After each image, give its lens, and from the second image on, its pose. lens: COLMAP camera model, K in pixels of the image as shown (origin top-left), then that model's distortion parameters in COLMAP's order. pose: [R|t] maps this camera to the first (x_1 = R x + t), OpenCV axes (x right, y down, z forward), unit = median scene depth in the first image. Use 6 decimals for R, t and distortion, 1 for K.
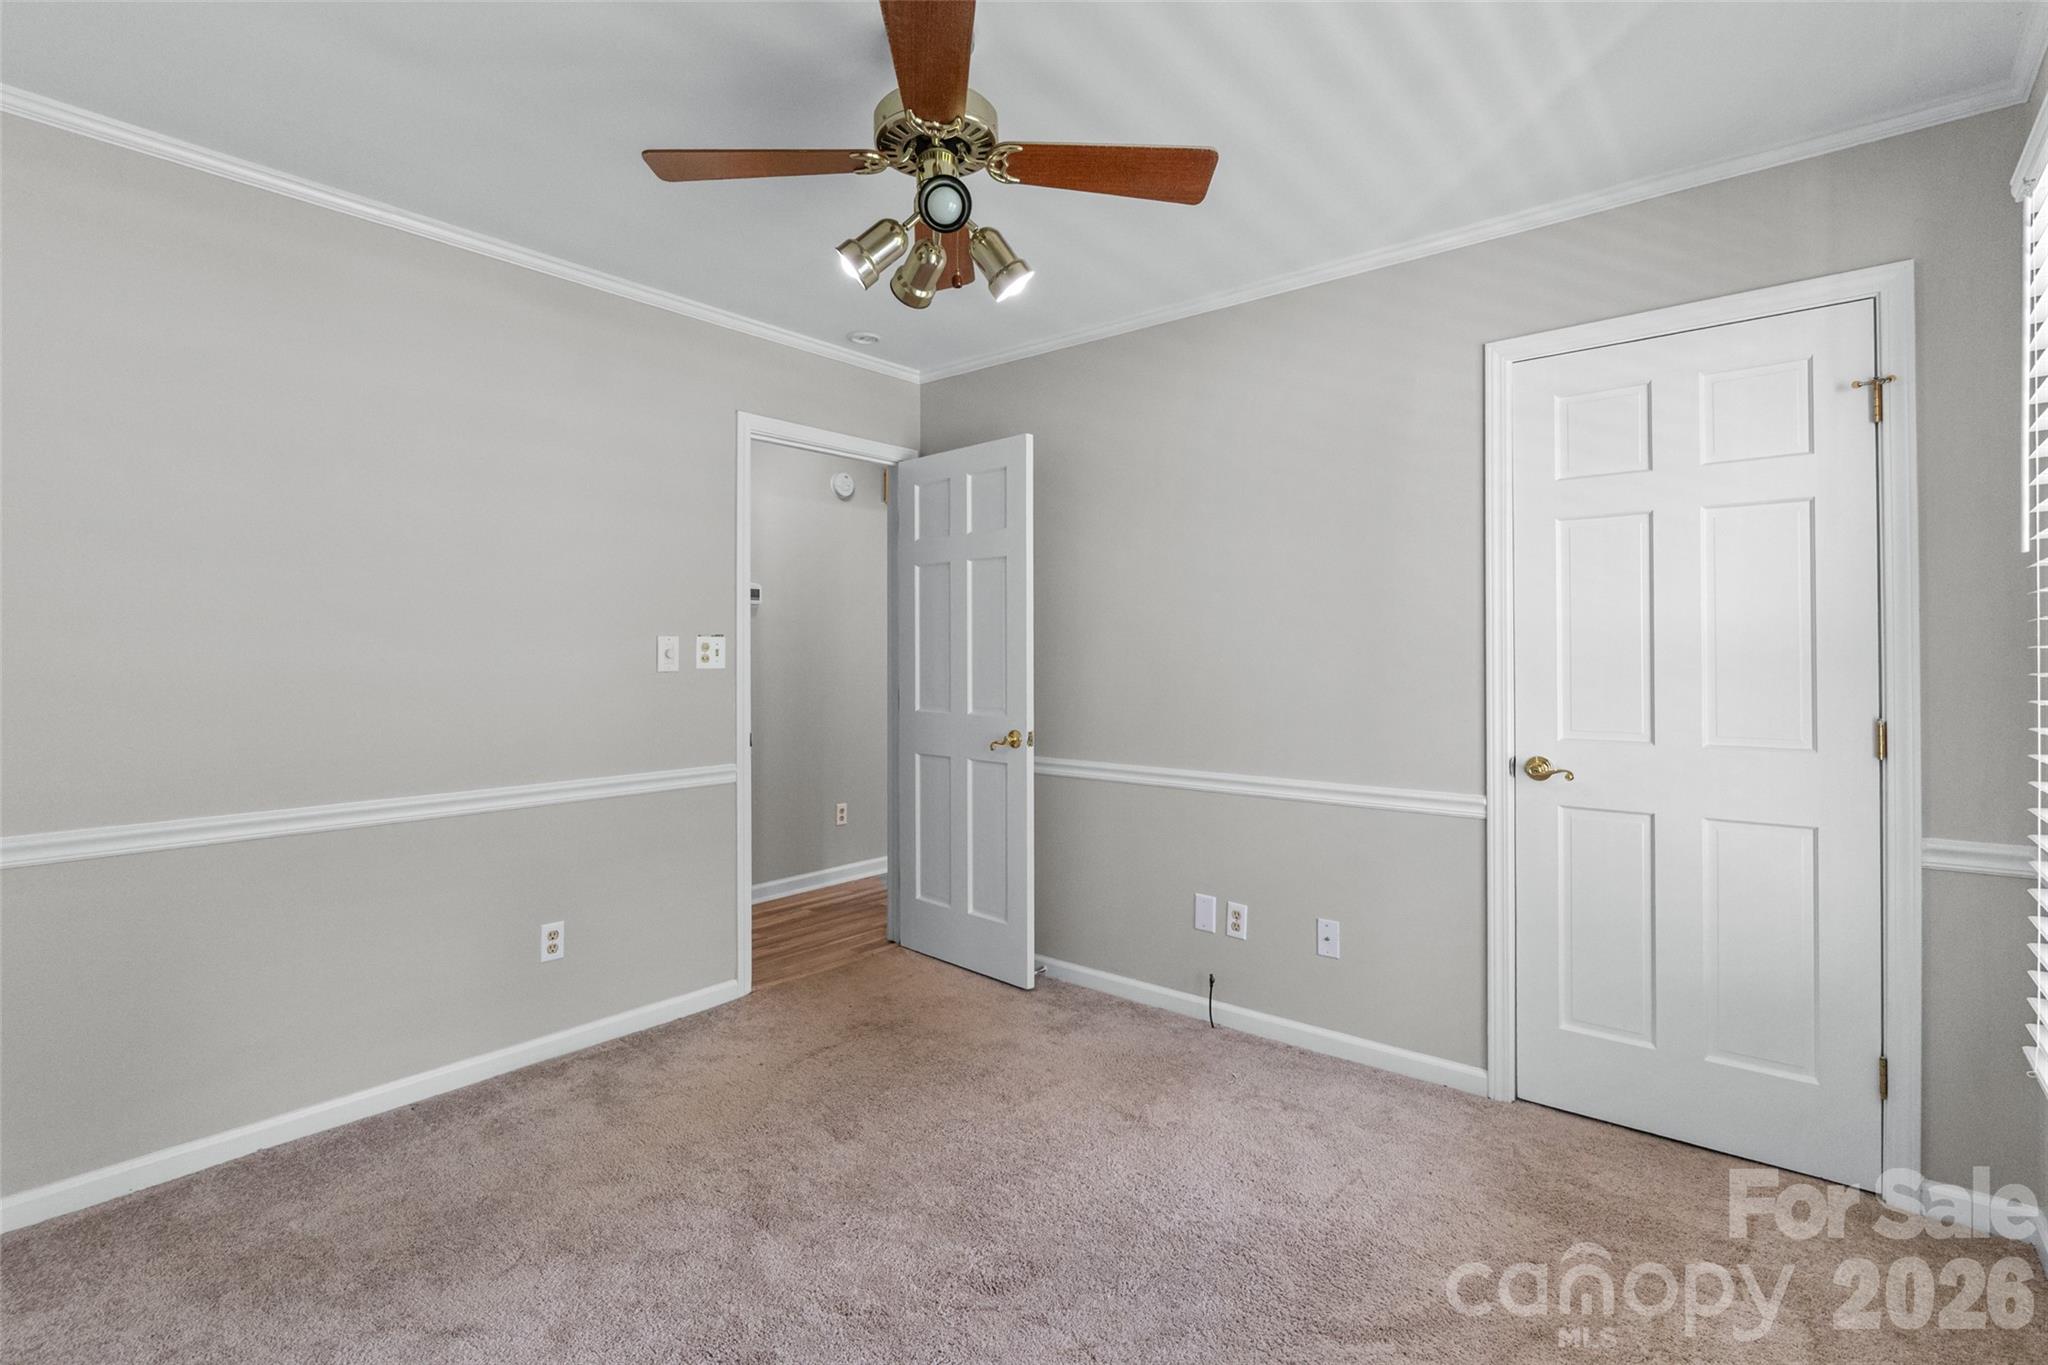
lens RADIAL K [[955.7, 0, 1039.1], [0, 955.7, 669.4], [0, 0, 1]] dist [-0.008647, 0.001728]
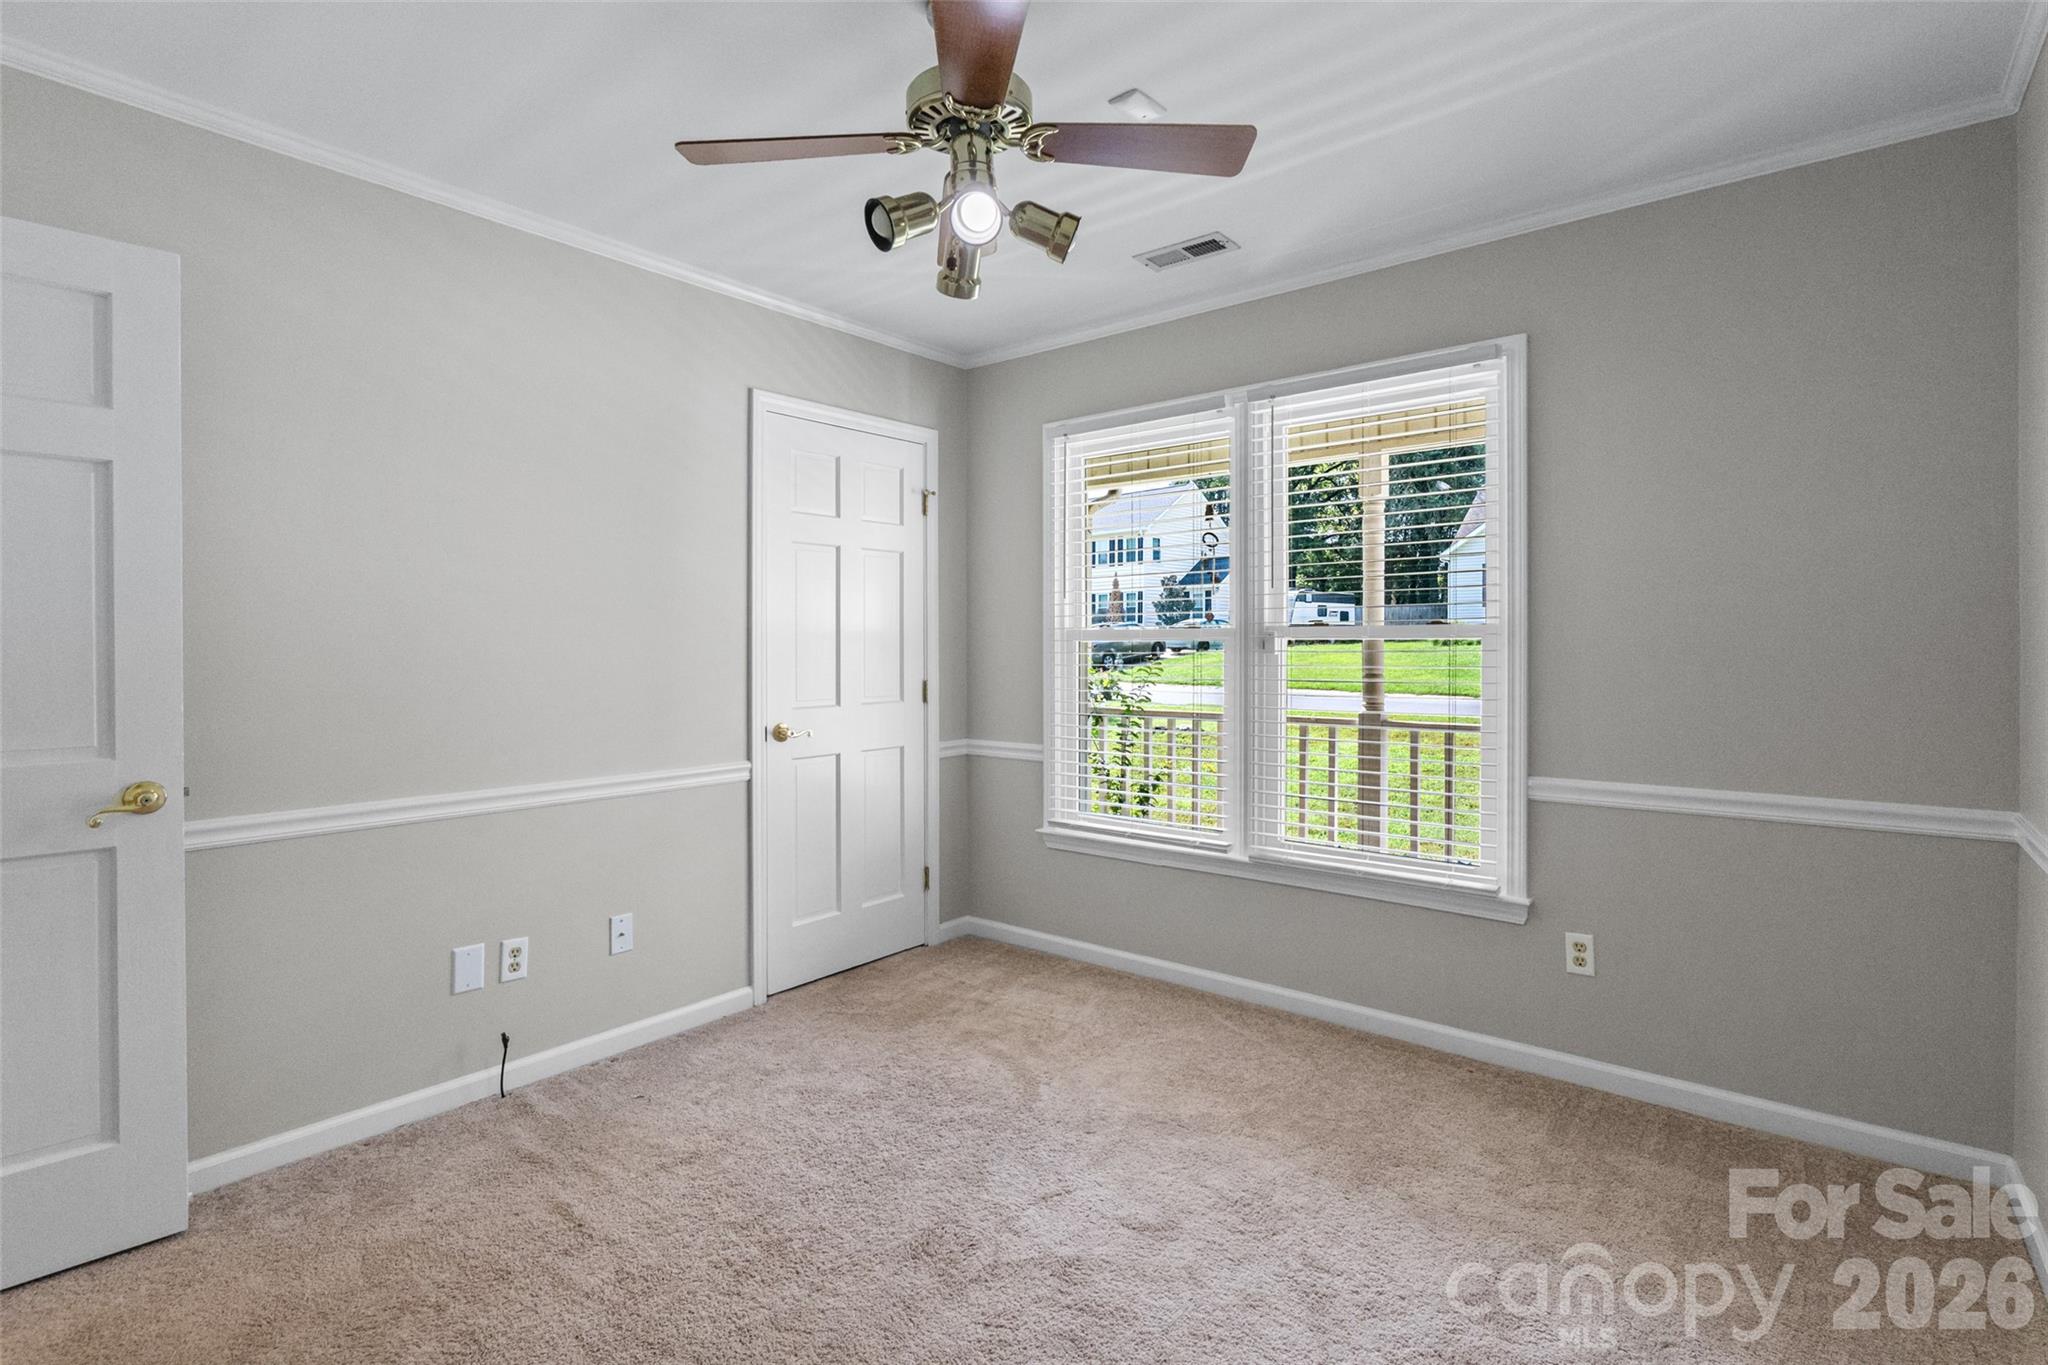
lens RADIAL K [[955.7, 0, 1033.6], [0, 955.7, 672.3], [0, 0, 1]] dist [-0.008647, 0.001728]
pose [[0.003992, -0.030342, 0.999532, -0.745877], [0.015021, 0.999429, 0.030279, -0.011953], [-0.999879, 0.014893, 0.004445, 0.631102]]
